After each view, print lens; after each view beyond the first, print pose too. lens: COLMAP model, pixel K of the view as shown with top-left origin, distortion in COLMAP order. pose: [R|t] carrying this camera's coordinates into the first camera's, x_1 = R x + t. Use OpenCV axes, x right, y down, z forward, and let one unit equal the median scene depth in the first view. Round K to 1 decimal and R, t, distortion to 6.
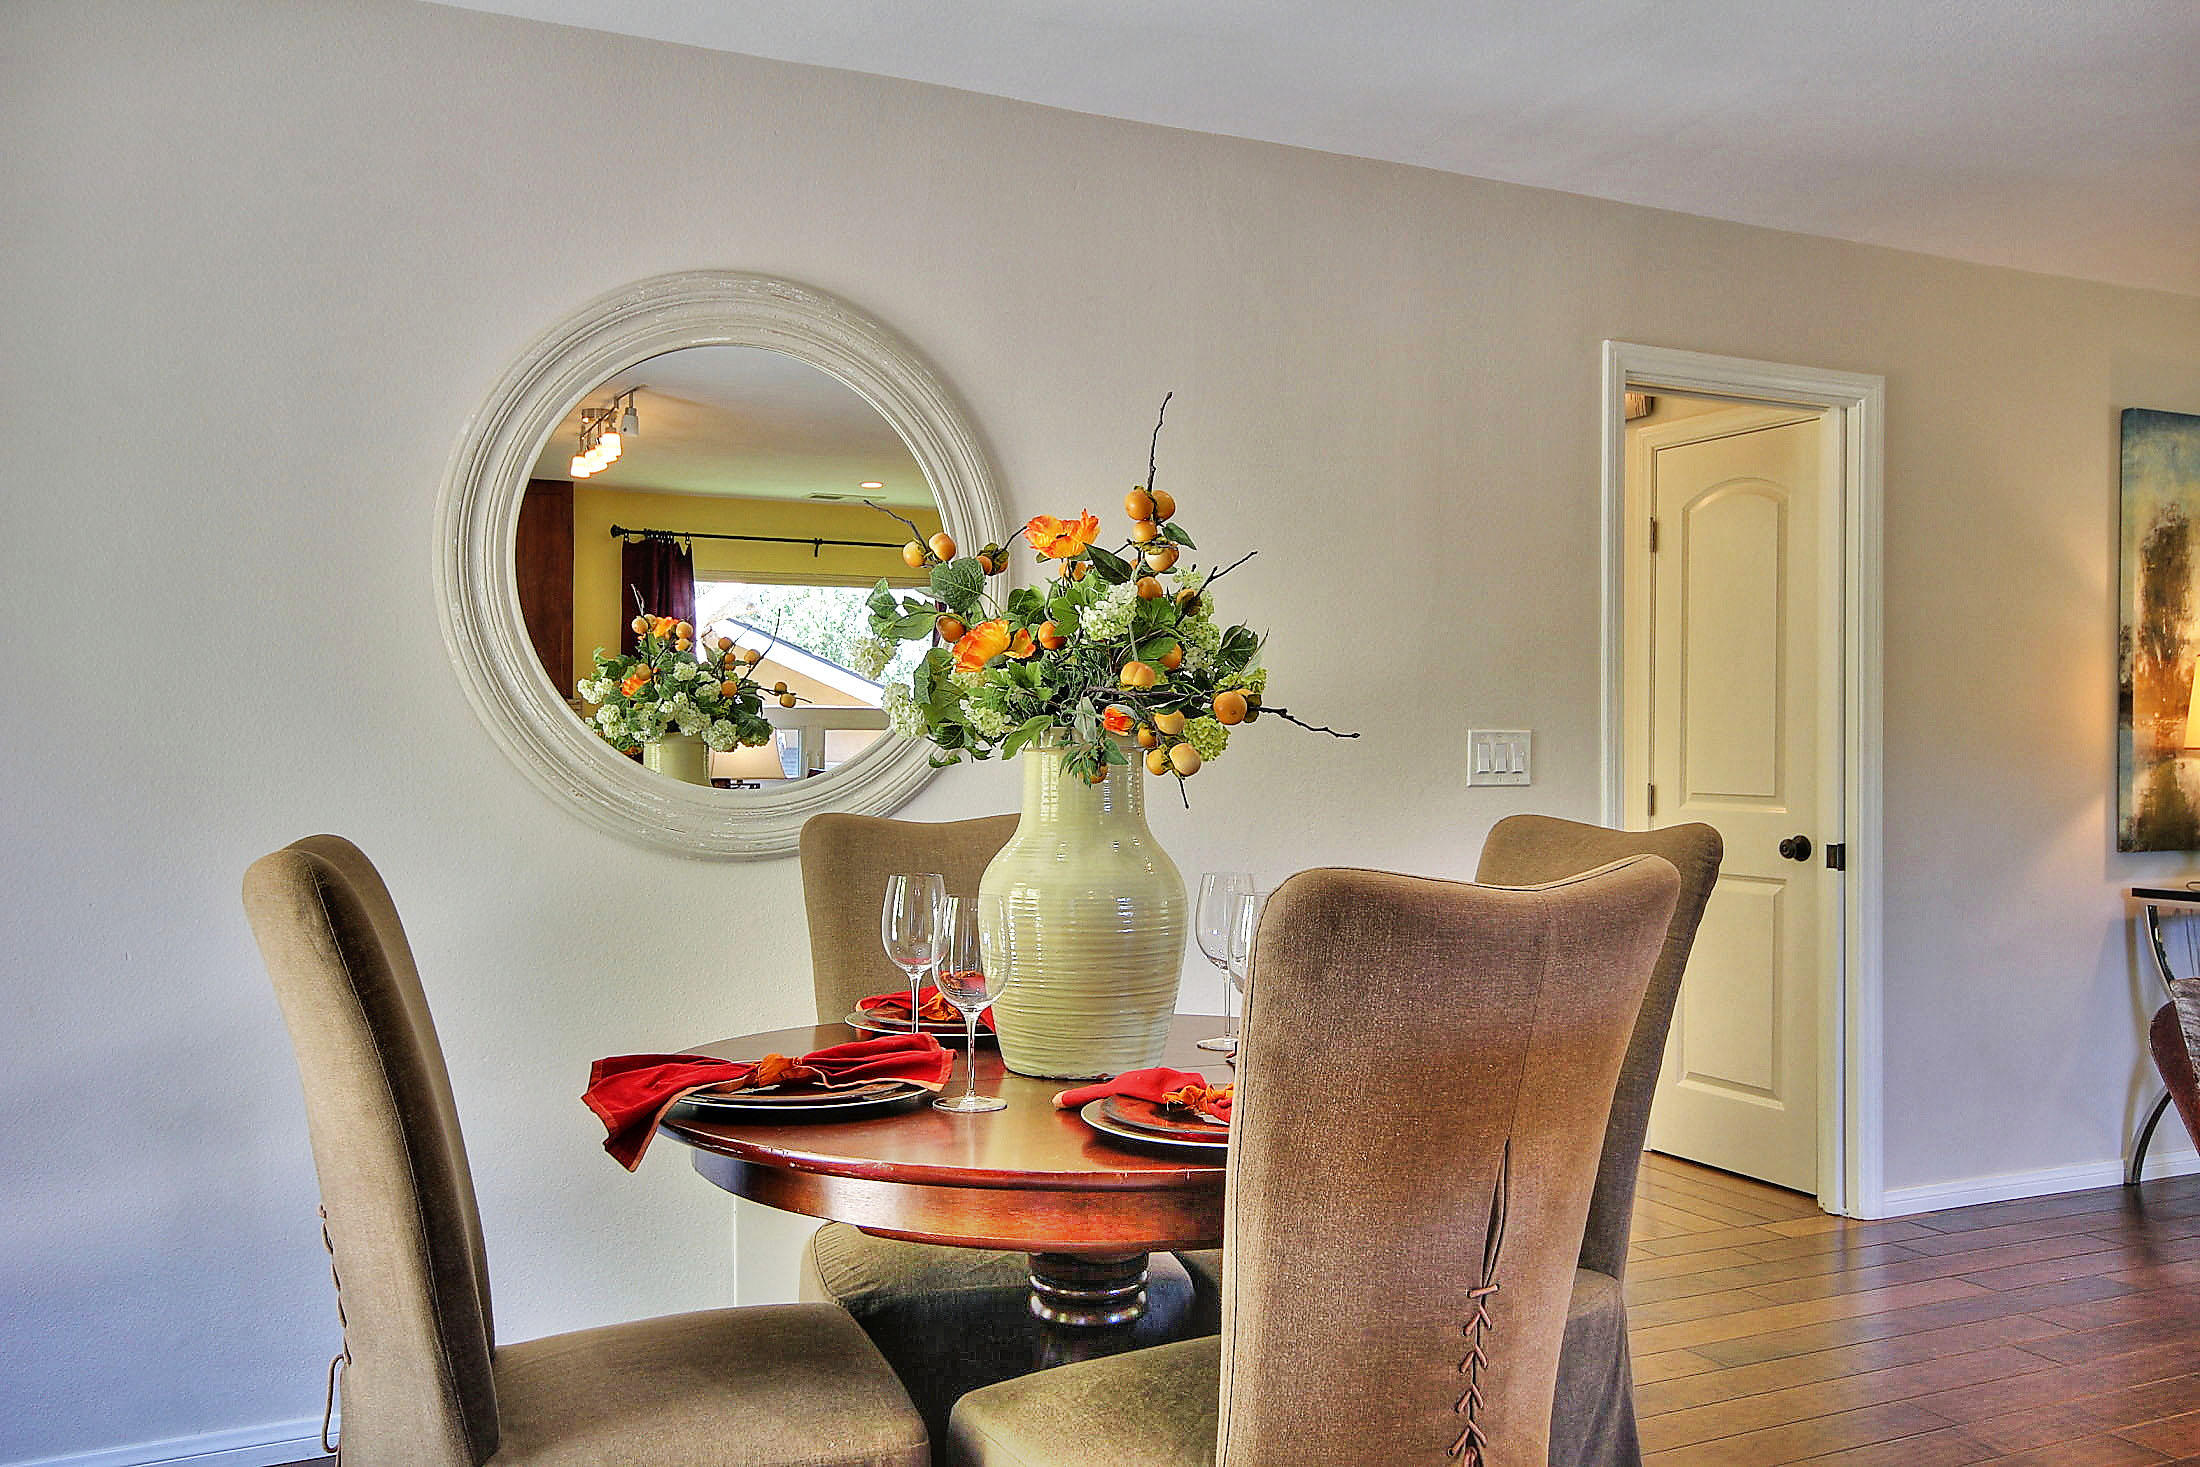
lens RADIAL K [[1851.0, 0, 1099.9], [0, 1851.0, 735.3], [0, 0, 1]] dist [-0.009913, -0.001007]
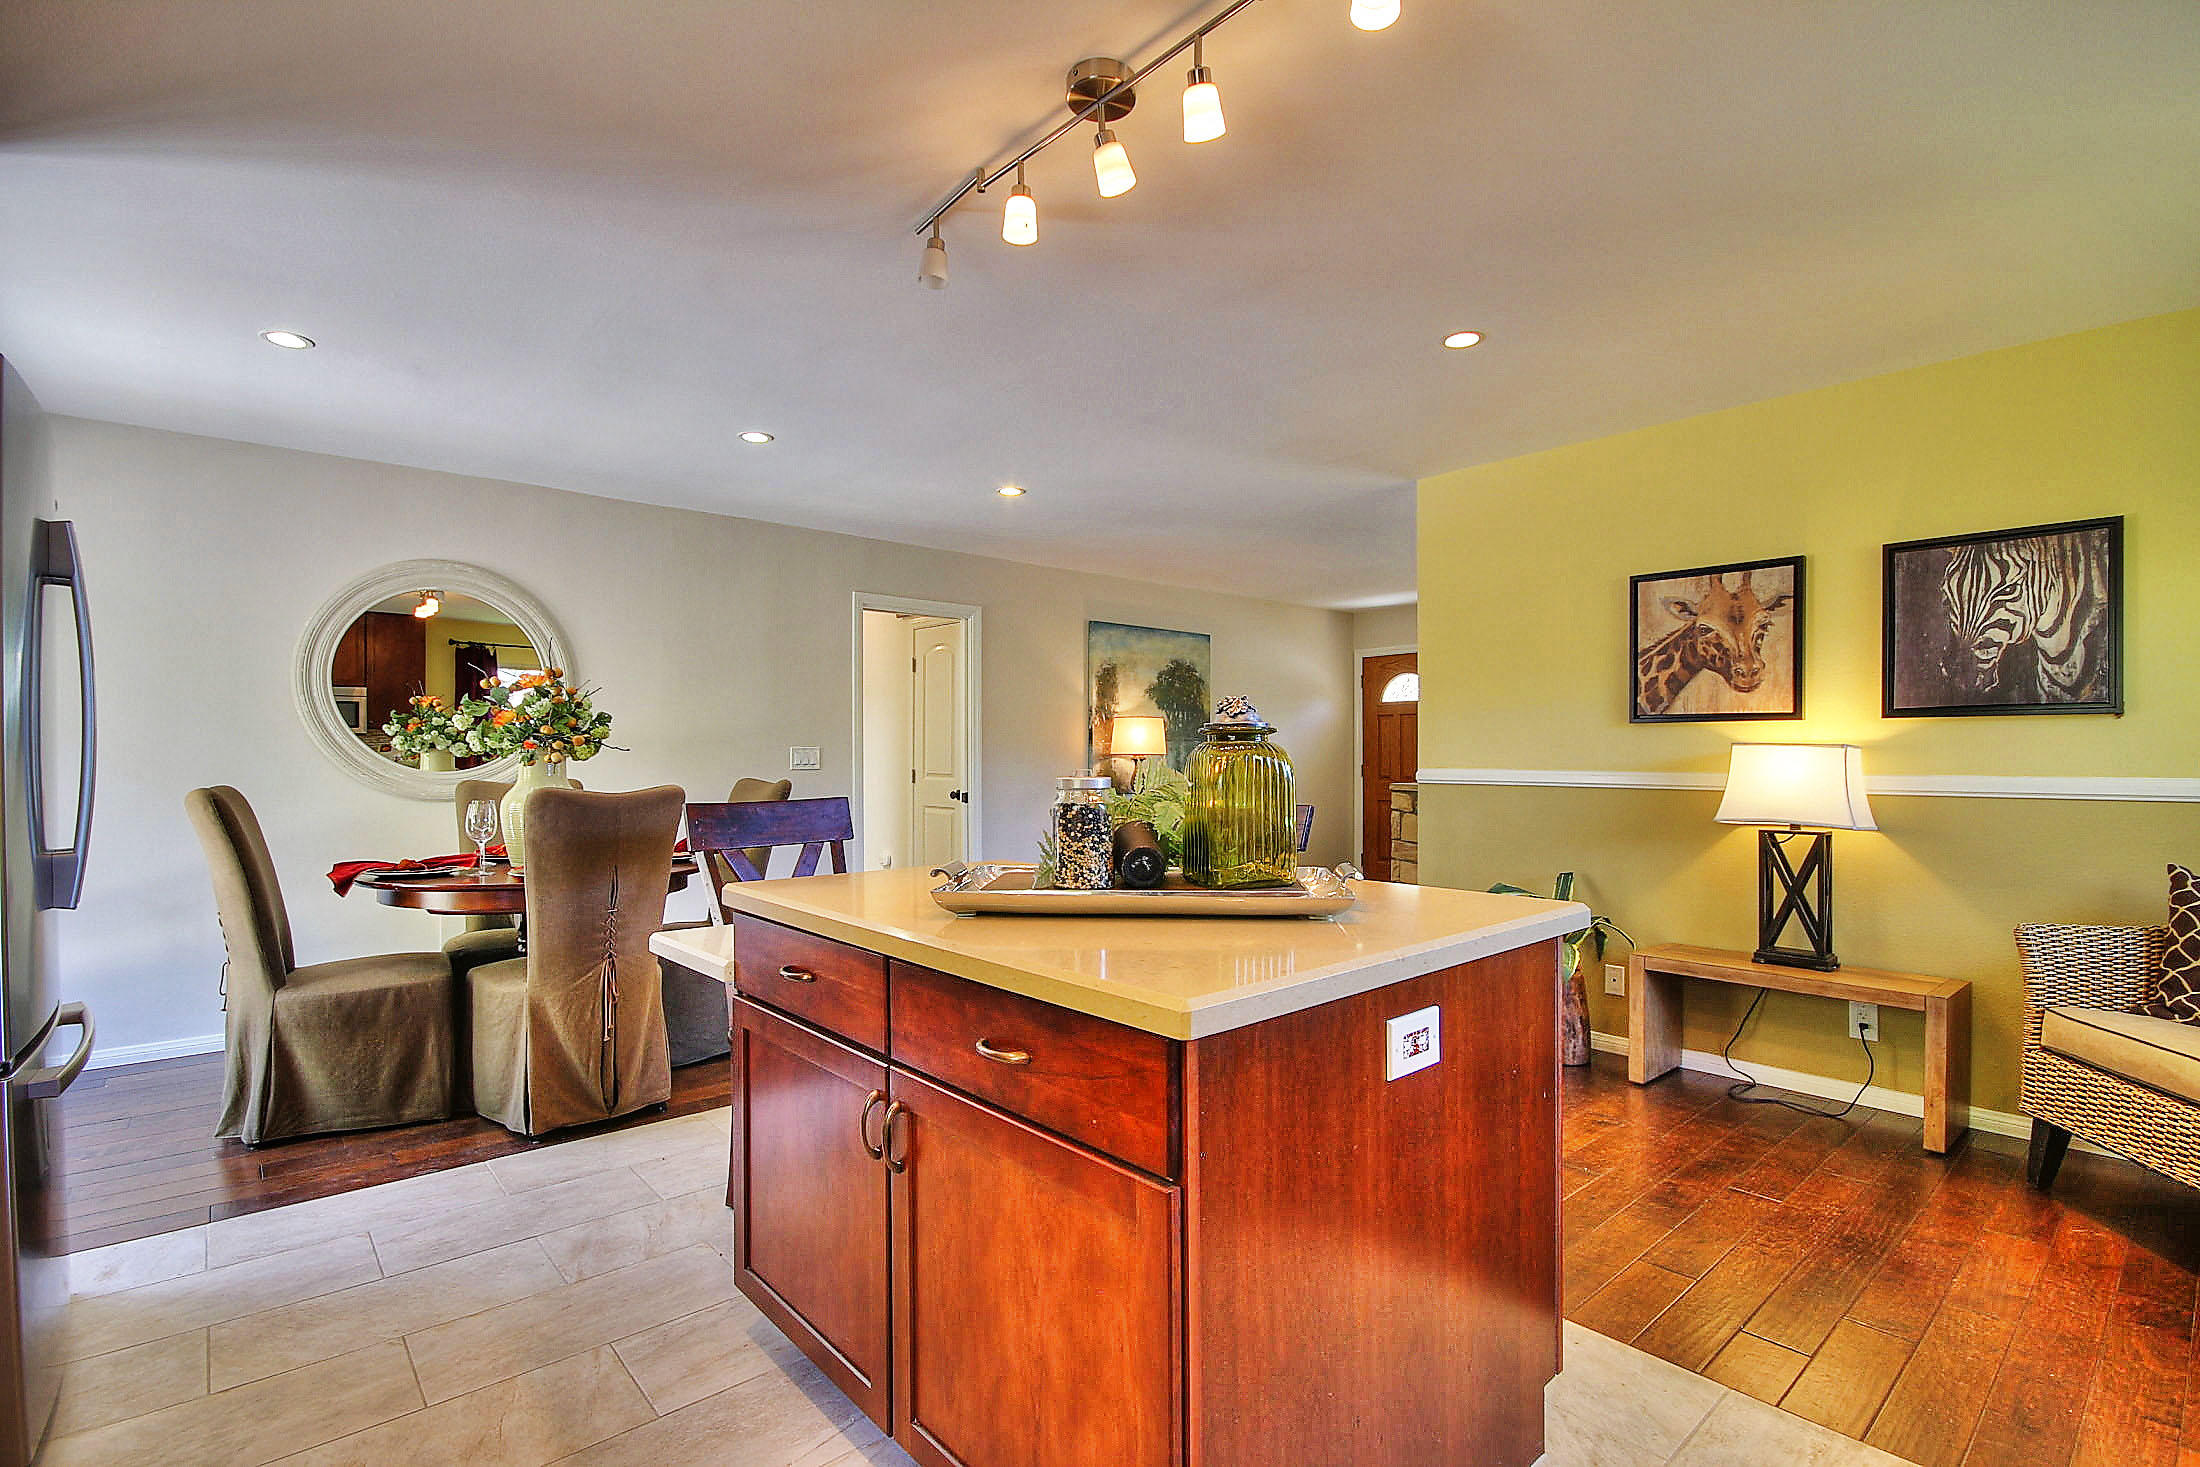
lens RADIAL K [[1016.4, 0, 1098.8], [0, 1016.4, 749.1], [0, 0, 1]] dist [-0.001920, -0.006443]
pose [[0.963220, -0.000850, 0.268713, 0.216416], [0.000712, 1.000000, 0.000608, -0.000693], [-0.268713, -0.000394, 0.963220, -0.403145]]
